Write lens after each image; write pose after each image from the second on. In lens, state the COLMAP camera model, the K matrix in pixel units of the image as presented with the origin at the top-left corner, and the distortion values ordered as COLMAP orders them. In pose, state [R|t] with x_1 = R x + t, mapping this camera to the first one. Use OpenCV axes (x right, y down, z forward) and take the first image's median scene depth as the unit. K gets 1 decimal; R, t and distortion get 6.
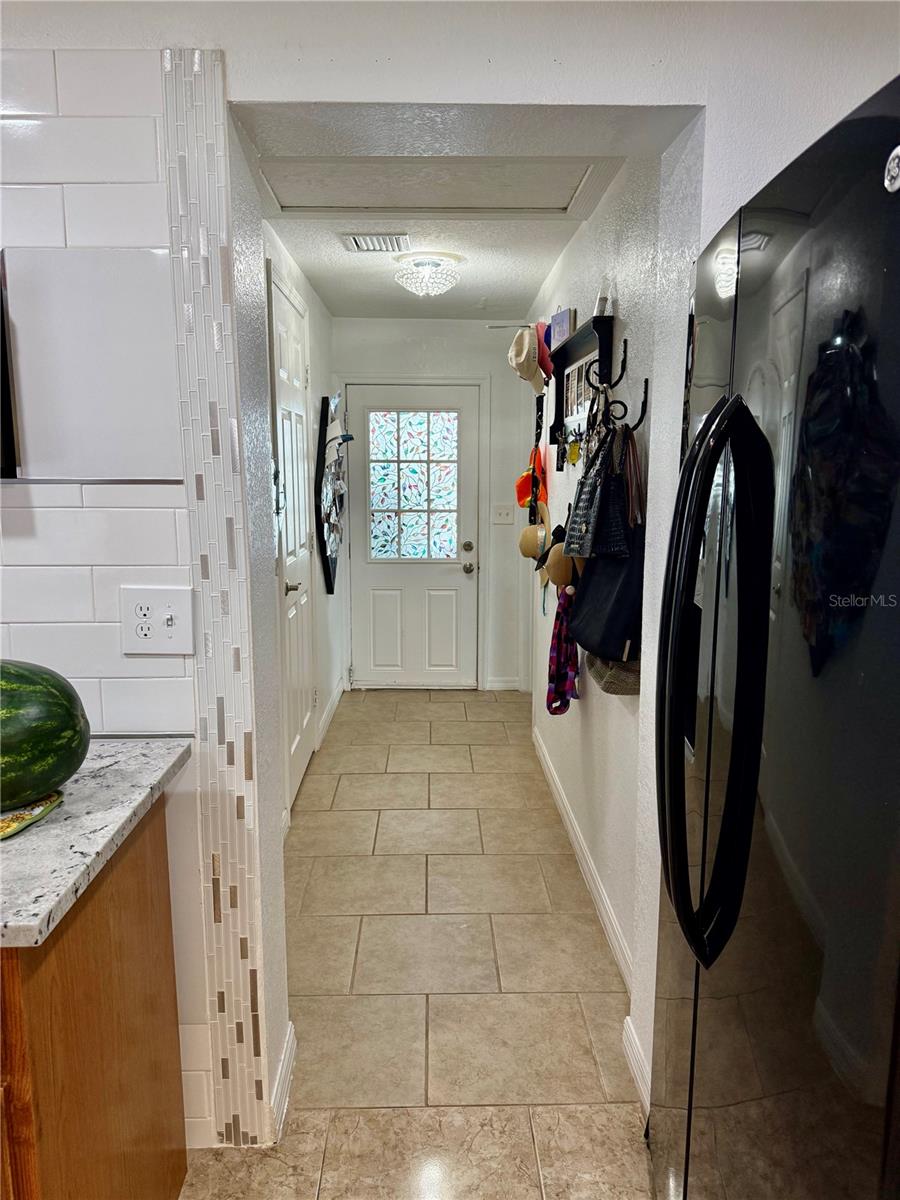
lens RADIAL K [[860.9, 0, 450.0], [0, 860.9, 600.0], [0, 0, 1]] dist [0.001720, -0.002050]
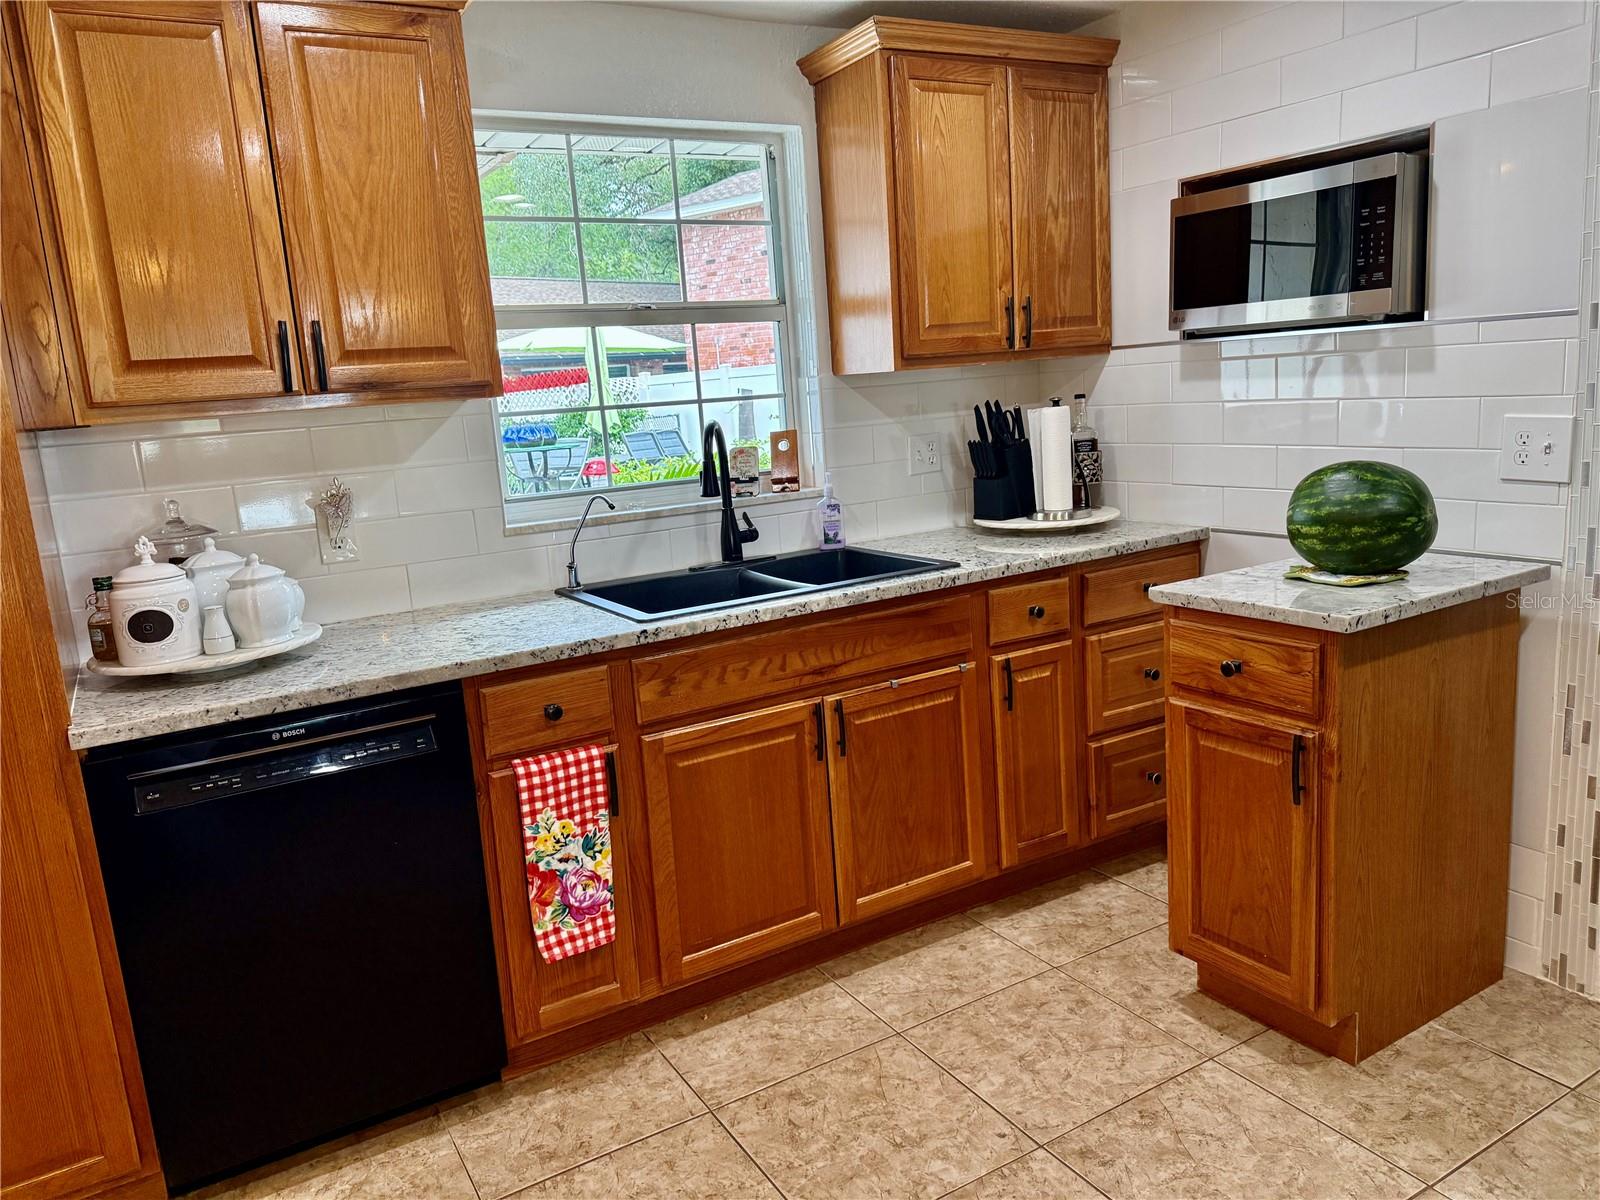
lens RADIAL K [[1147.8, 0, 800.0], [0, 1147.8, 600.0], [0, 0, 1]] dist [0.001720, -0.002050]
pose [[0.487306, 0.133113, -0.863026, 0.433908], [-0.072567, 0.991068, 0.111887, 0.109076], [0.870211, 0.008104, 0.492613, -0.453223]]
